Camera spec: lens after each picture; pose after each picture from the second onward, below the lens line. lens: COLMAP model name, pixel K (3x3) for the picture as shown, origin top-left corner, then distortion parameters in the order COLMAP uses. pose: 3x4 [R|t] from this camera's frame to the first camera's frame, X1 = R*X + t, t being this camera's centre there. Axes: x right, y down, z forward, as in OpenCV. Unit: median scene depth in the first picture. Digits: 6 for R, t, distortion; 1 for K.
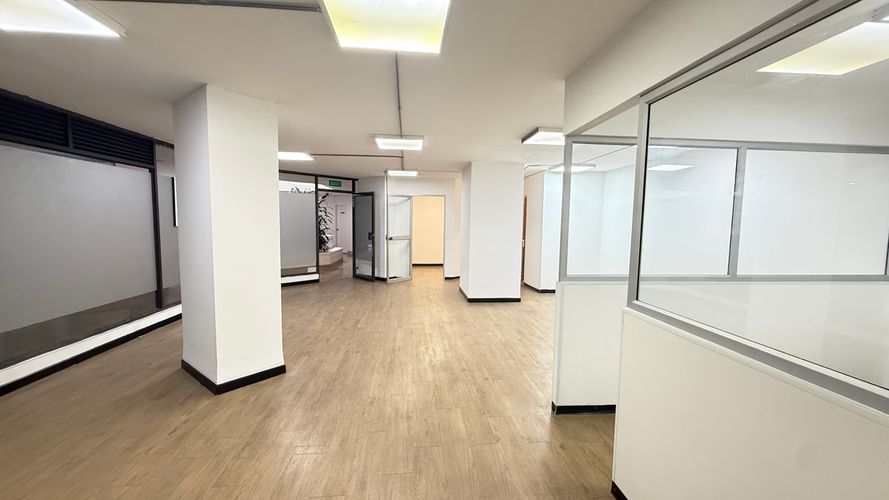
lens RADIAL K [[354.0, 0, 443.6], [0, 354.0, 250.1], [0, 0, 1]] dist [0.000317, -0.000100]
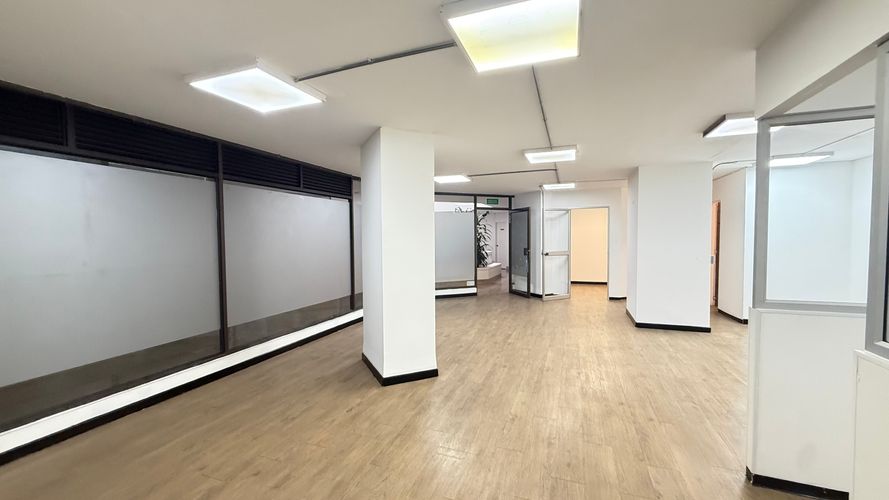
lens RADIAL K [[354.0, 0, 443.6], [0, 354.0, 250.1], [0, 0, 1]] dist [0.000317, -0.000100]
pose [[0.899984, -0.005968, -0.435883, 0.039825], [-0.014223, 0.998972, -0.043044, 0.004468], [0.435691, 0.044938, 0.898974, 0.009865]]
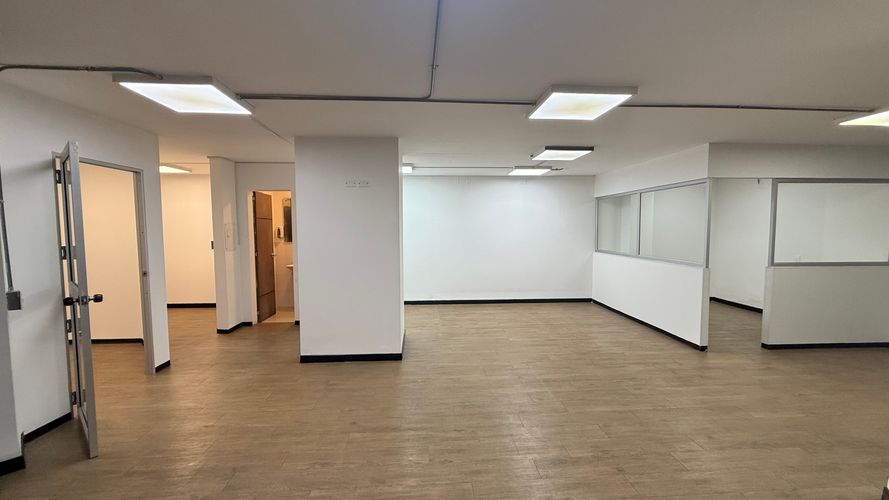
lens RADIAL K [[354.0, 0, 443.6], [0, 354.0, 250.1], [0, 0, 1]] dist [0.000317, -0.000100]
pose [[0.033653, -0.077626, 0.996414, -0.883107], [0.085968, 0.993509, 0.074496, -0.144346], [-0.995729, 0.083153, 0.040108, 1.440309]]
